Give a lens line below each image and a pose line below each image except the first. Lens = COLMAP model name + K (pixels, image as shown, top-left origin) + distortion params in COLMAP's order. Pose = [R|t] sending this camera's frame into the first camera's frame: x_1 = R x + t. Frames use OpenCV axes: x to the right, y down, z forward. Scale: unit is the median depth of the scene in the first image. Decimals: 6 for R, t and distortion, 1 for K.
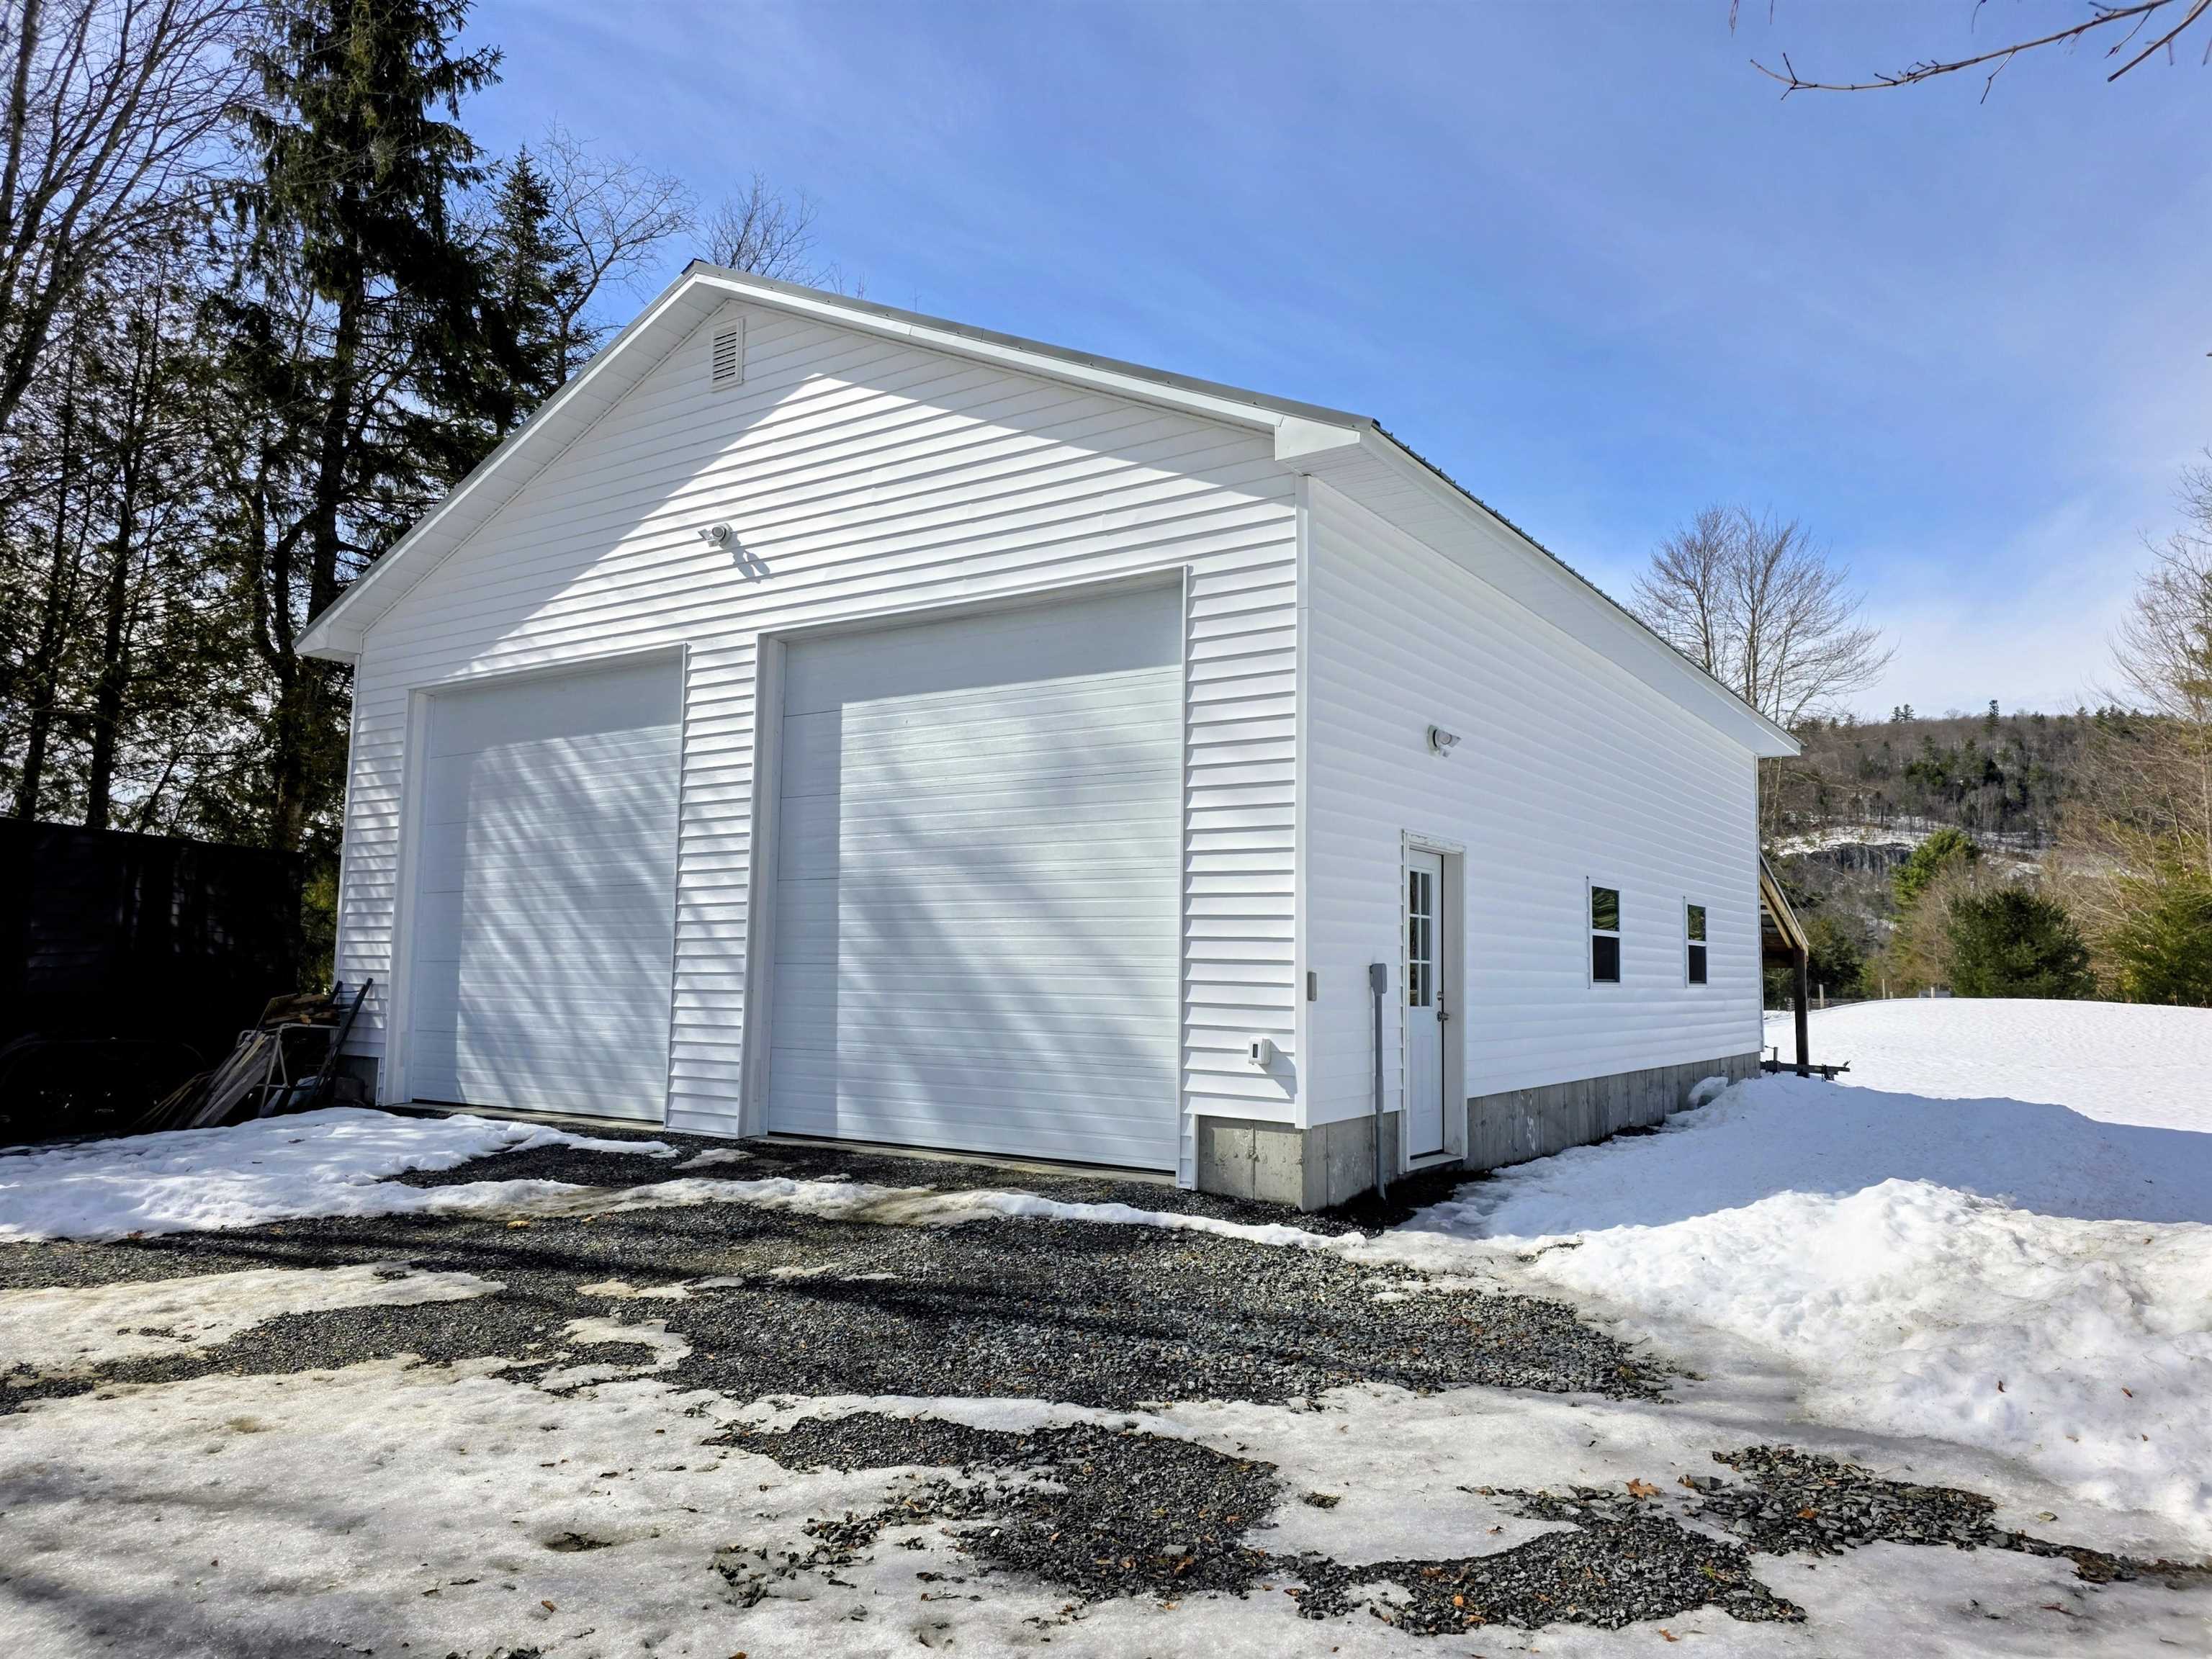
lens RADIAL K [[1483.5, 0, 1102.7], [0, 1483.5, 837.5], [0, 0, 1]] dist [-0.000772, 0.000362]
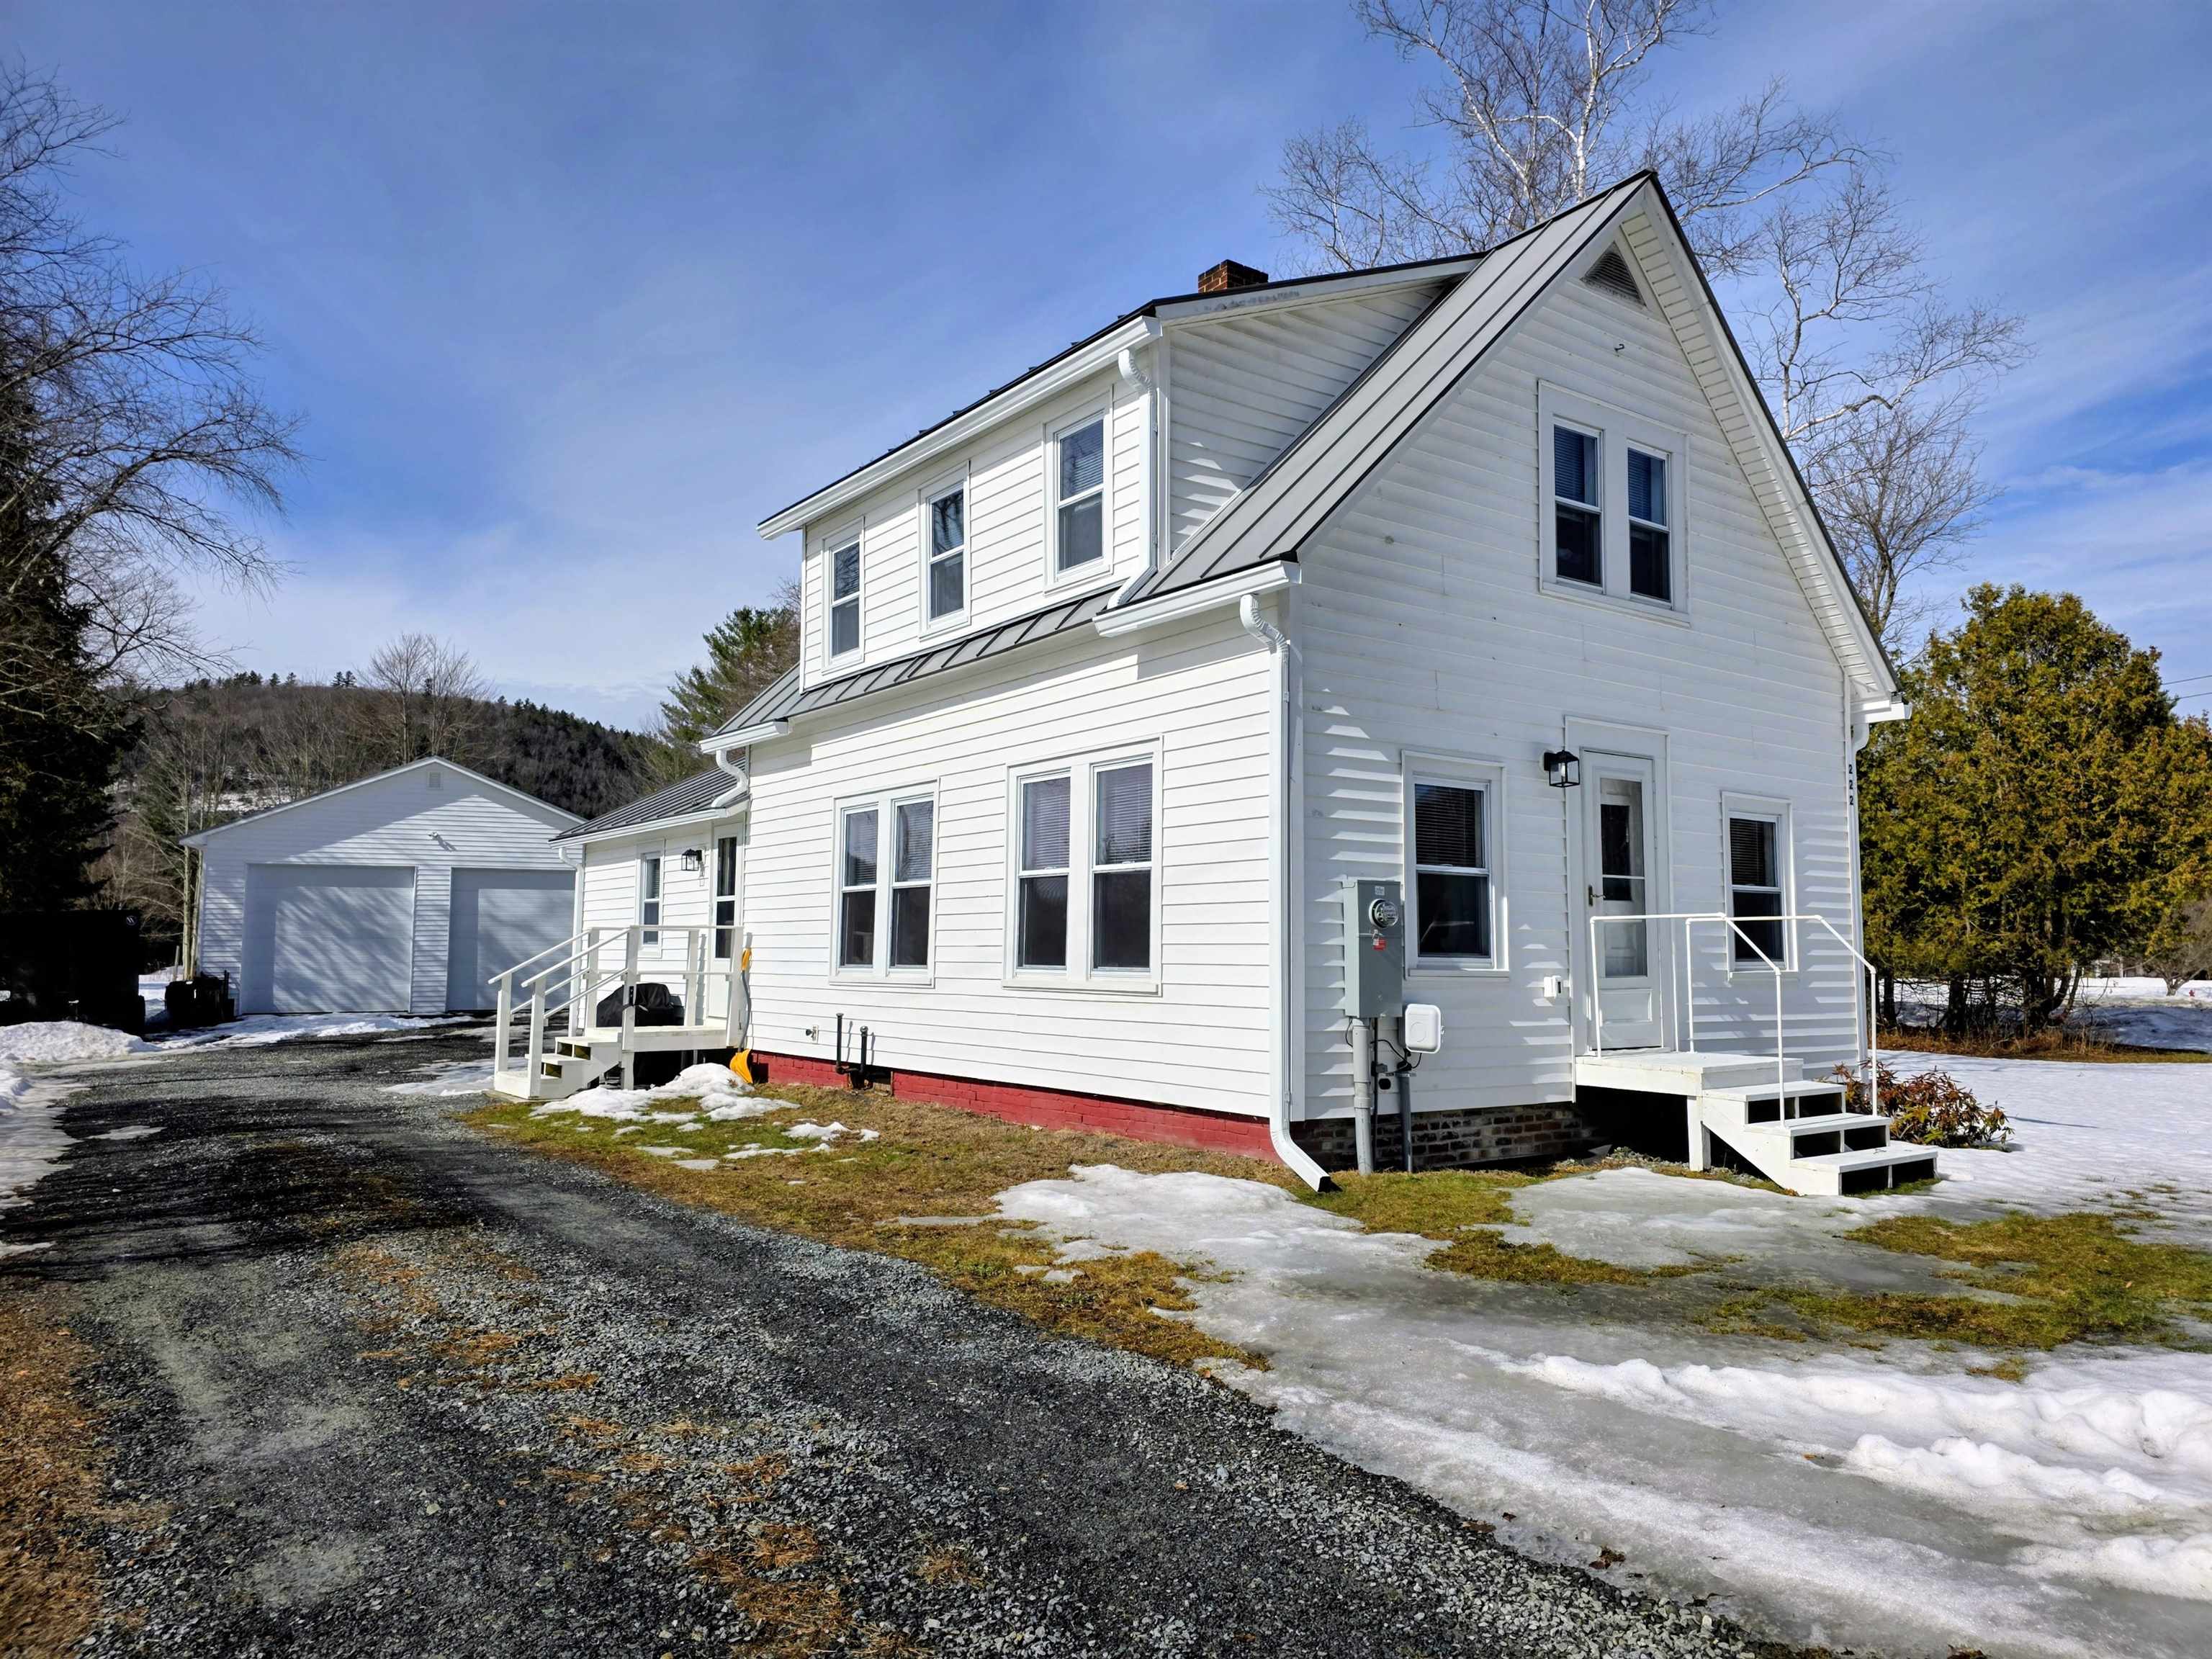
lens RADIAL K [[1483.5, 0, 1103.9], [0, 1483.5, 827.6], [0, 0, 1]] dist [-0.000772, 0.000362]
pose [[0.557527, 0.051248, 0.828575, -1.923117], [-0.068513, 0.997528, -0.015597, -0.232328], [-0.827327, -0.048072, 0.559660, -1.916927]]
